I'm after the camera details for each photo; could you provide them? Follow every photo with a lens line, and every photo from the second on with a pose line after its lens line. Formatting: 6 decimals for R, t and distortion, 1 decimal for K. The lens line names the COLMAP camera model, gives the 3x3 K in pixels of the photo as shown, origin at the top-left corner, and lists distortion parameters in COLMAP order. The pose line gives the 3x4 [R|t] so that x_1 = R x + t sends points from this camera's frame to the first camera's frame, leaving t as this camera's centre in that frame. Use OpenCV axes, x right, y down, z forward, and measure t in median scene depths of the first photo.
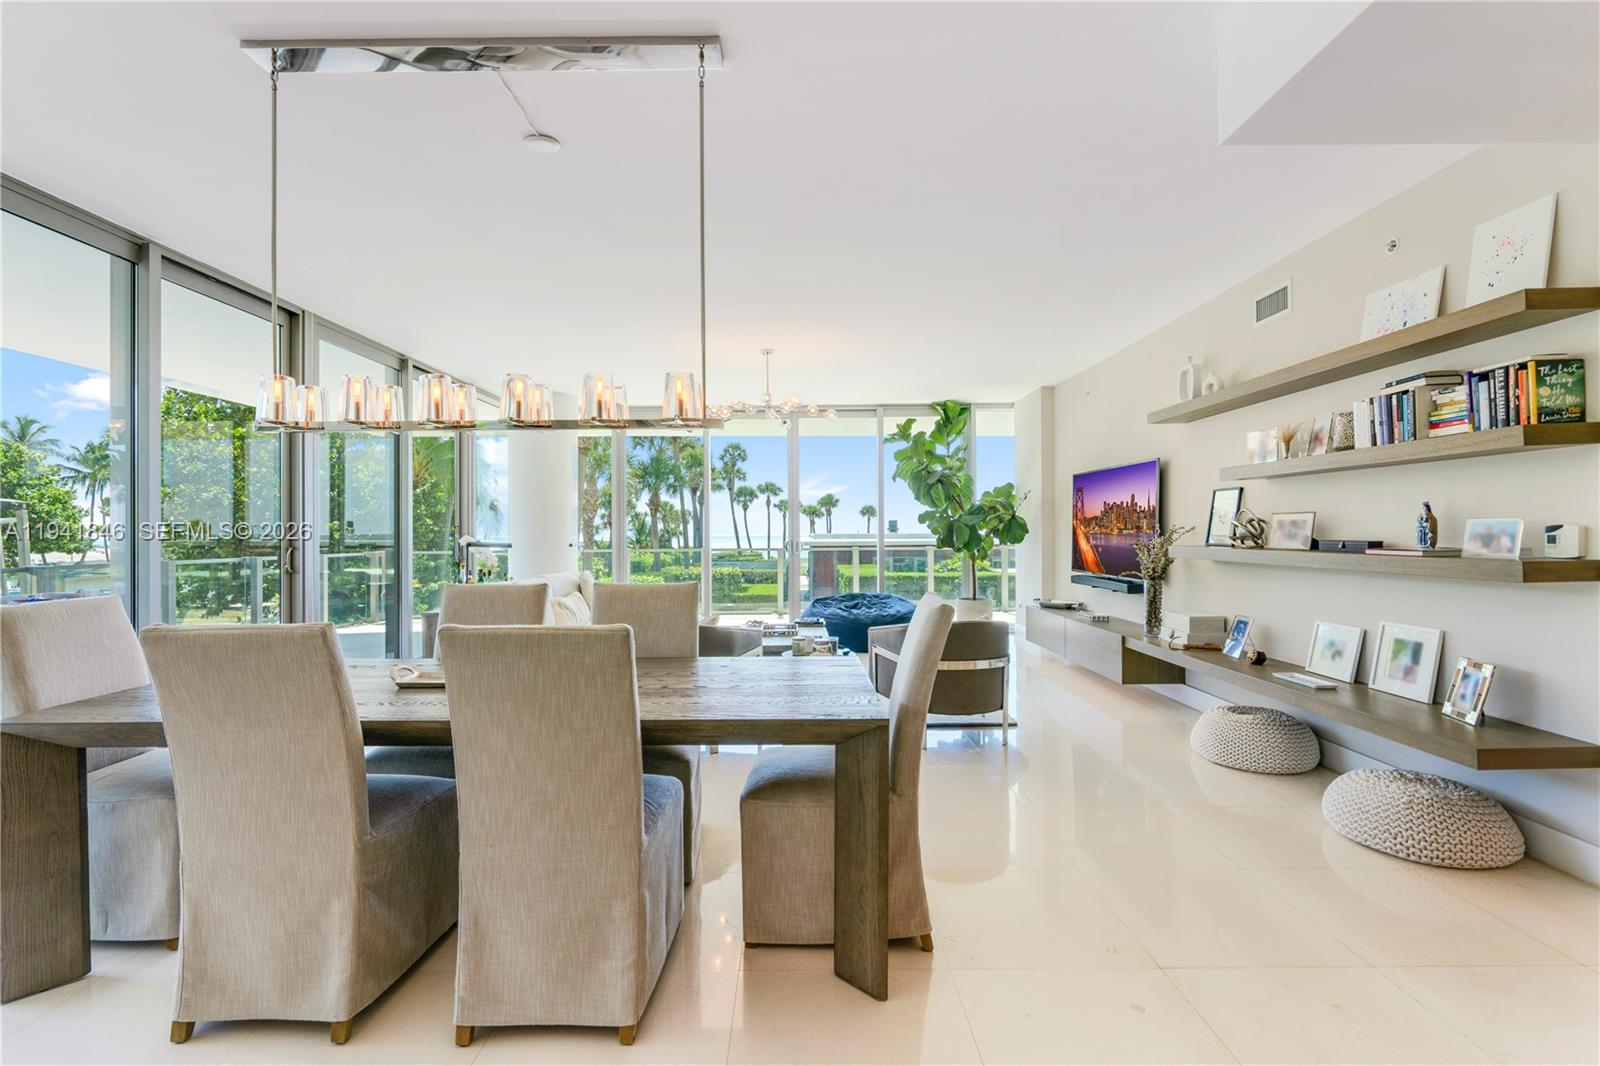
lens RADIAL K [[724.8, 0, 802.2], [0, 724.8, 534.0], [0, 0, 1]] dist [0.001111, 0.001016]
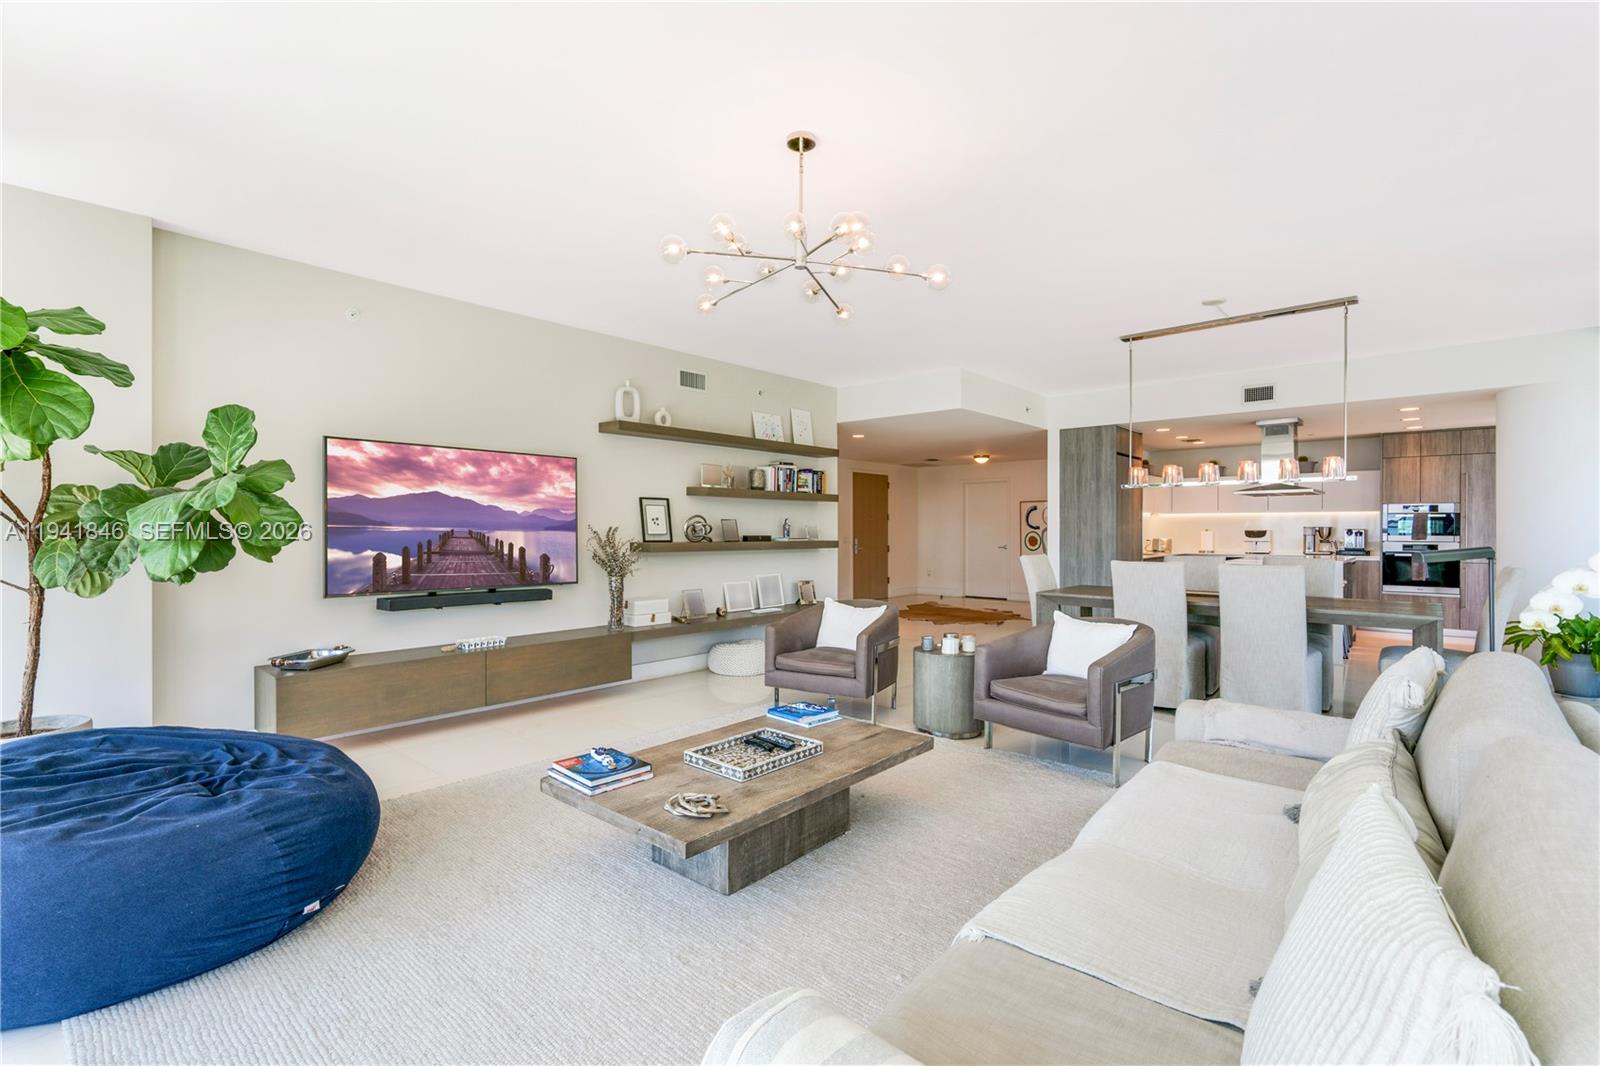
lens RADIAL K [[717.7, 0, 790.7], [0, 717.7, 529.1], [0, 0, 1]] dist [-0.001447, 0.000081]
pose [[-0.729802, 0.005253, 0.683638, -0.481057], [0.006001, 0.999981, -0.001278, -0.004531], [-0.683632, 0.003169, -0.729820, 1.767749]]
